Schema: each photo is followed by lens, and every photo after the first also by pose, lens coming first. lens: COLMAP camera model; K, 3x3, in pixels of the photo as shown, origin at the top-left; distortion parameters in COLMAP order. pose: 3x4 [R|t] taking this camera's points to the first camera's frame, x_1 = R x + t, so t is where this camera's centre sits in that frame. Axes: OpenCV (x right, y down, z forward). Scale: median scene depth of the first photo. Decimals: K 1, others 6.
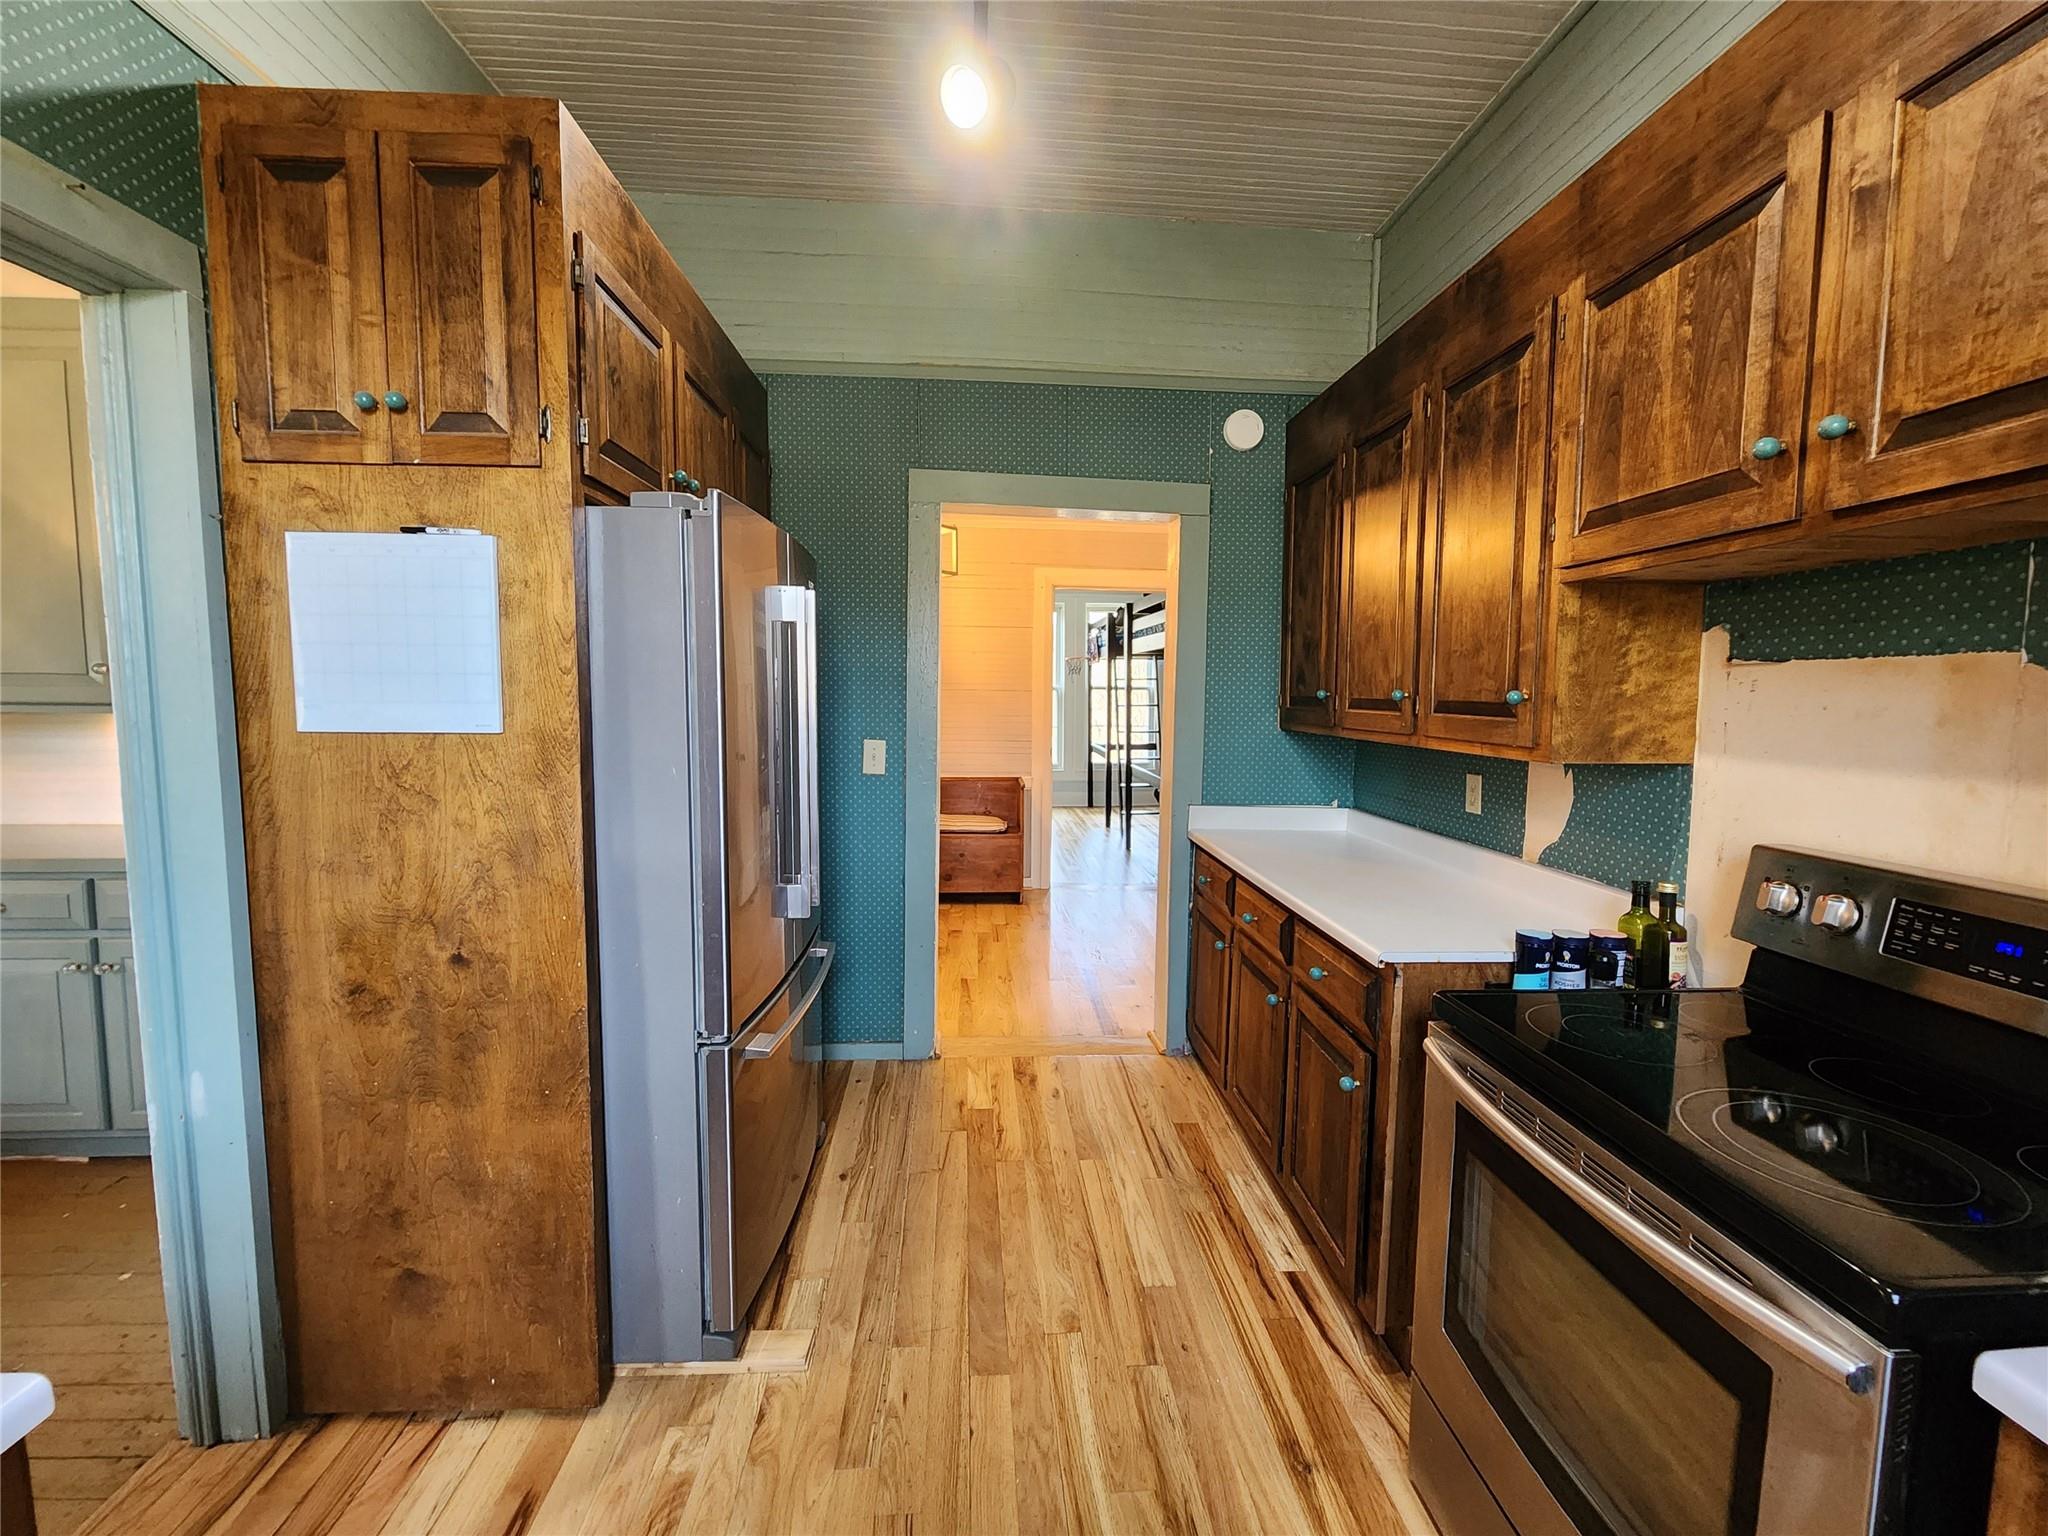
lens RADIAL K [[836.6, 0, 1029.1], [0, 836.6, 759.2], [0, 0, 1]] dist [0.001836, 0.000182]
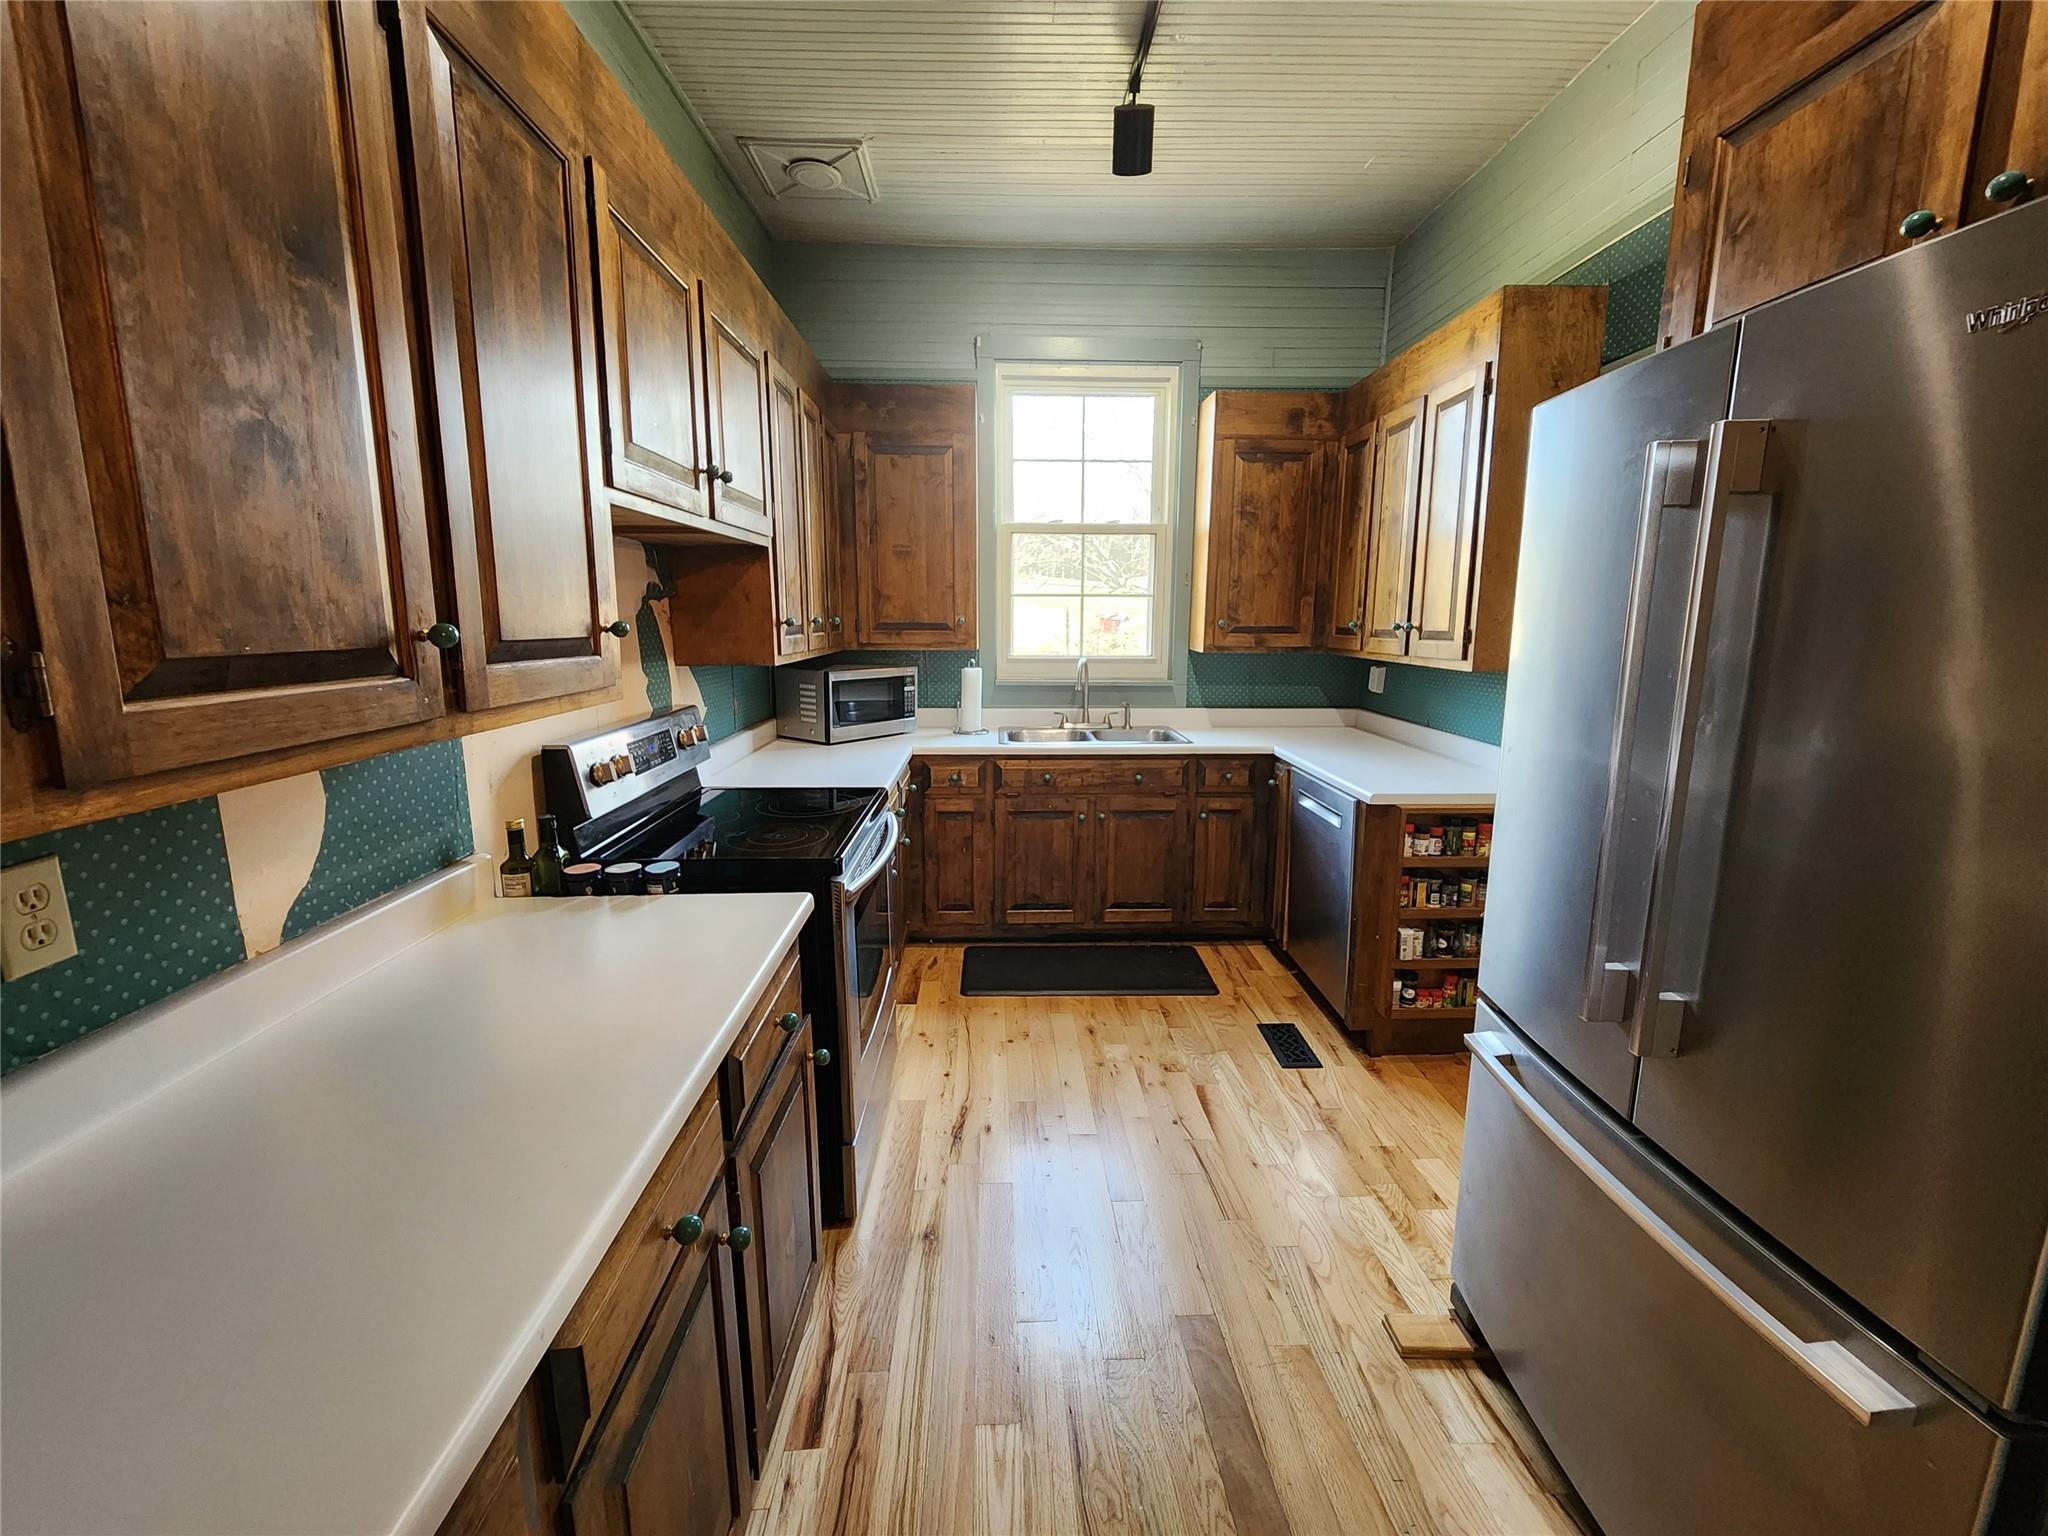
lens RADIAL K [[836.6, 0, 1018.6], [0, 836.6, 751.3], [0, 0, 1]] dist [0.001836, 0.000182]
pose [[-0.999256, -0.011185, 0.036909, 0.115823], [-0.001690, 0.968800, 0.247838, -0.140840], [-0.038530, 0.247591, -0.968098, 1.559539]]
